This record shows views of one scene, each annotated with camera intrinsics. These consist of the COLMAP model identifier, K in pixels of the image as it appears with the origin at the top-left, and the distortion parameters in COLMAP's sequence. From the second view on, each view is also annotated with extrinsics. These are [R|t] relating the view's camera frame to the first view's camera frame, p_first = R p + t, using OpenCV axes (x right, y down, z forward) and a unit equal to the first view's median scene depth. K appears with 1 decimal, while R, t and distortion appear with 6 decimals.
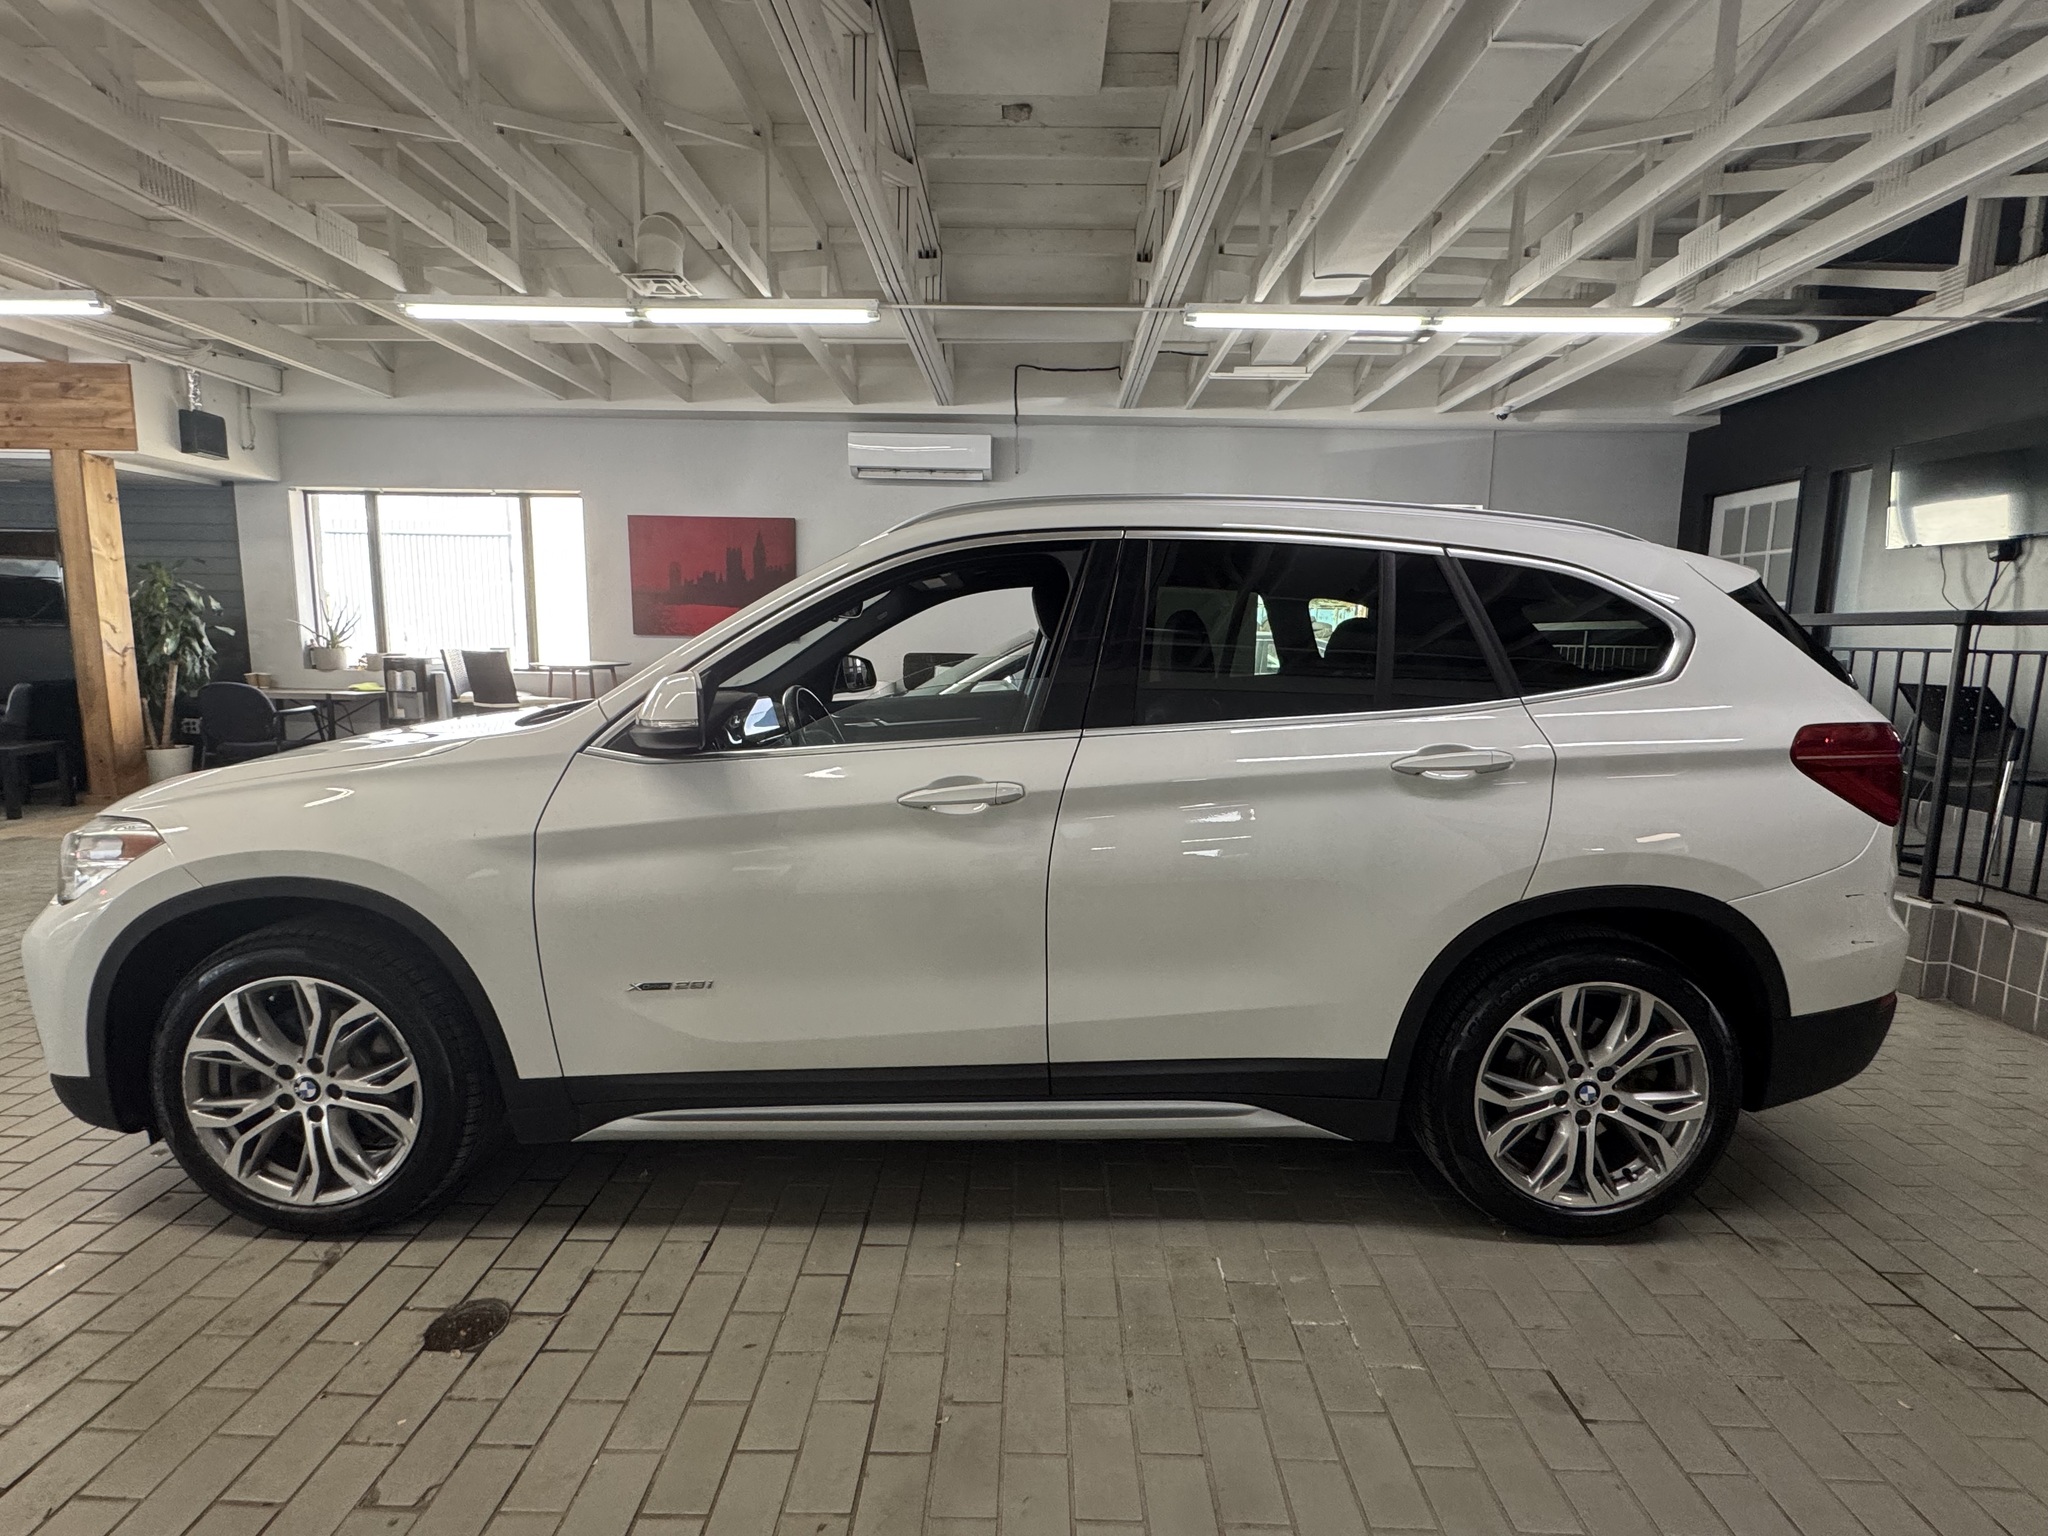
lens RADIAL K [[985.0, 0, 1024.0], [0, 985.0, 768.0], [0, 0, 1]] dist [0.001256, 0.000621]
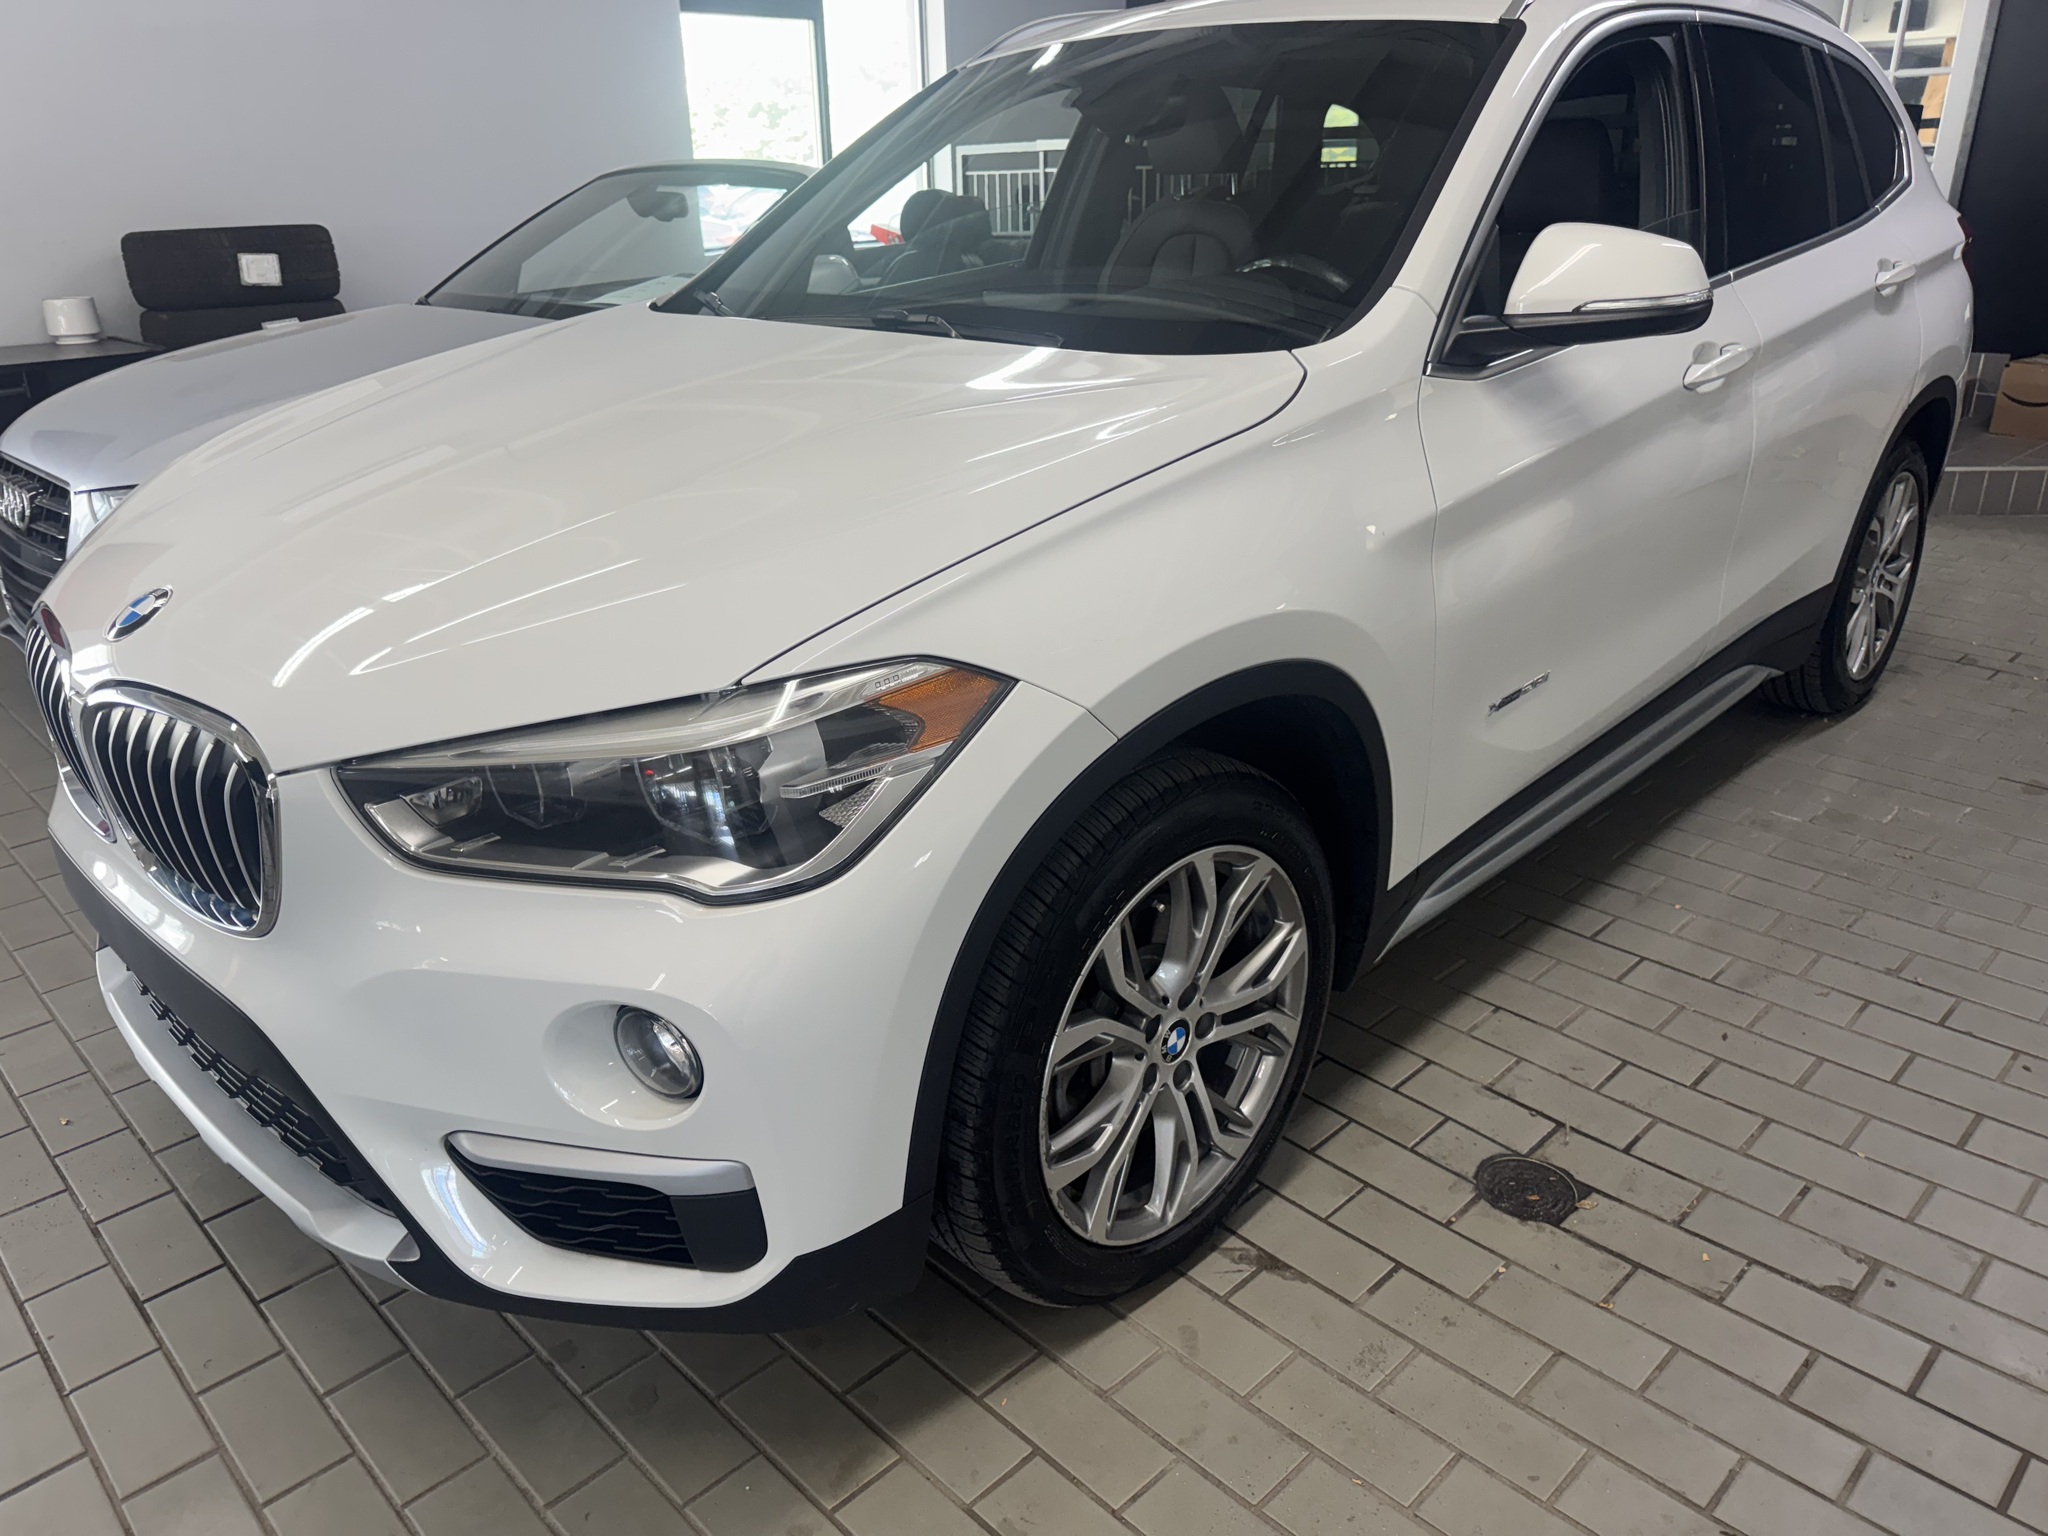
lens RADIAL K [[1479.8, 0, 1087.0], [0, 1479.8, 746.7], [0, 0, 1]] dist [0.023560, -0.000950]
pose [[0.692300, -0.293032, 0.659434, -1.308718], [0.129818, 0.949503, 0.285642, -0.092154], [-0.709837, -0.112144, 0.695382, 0.465380]]
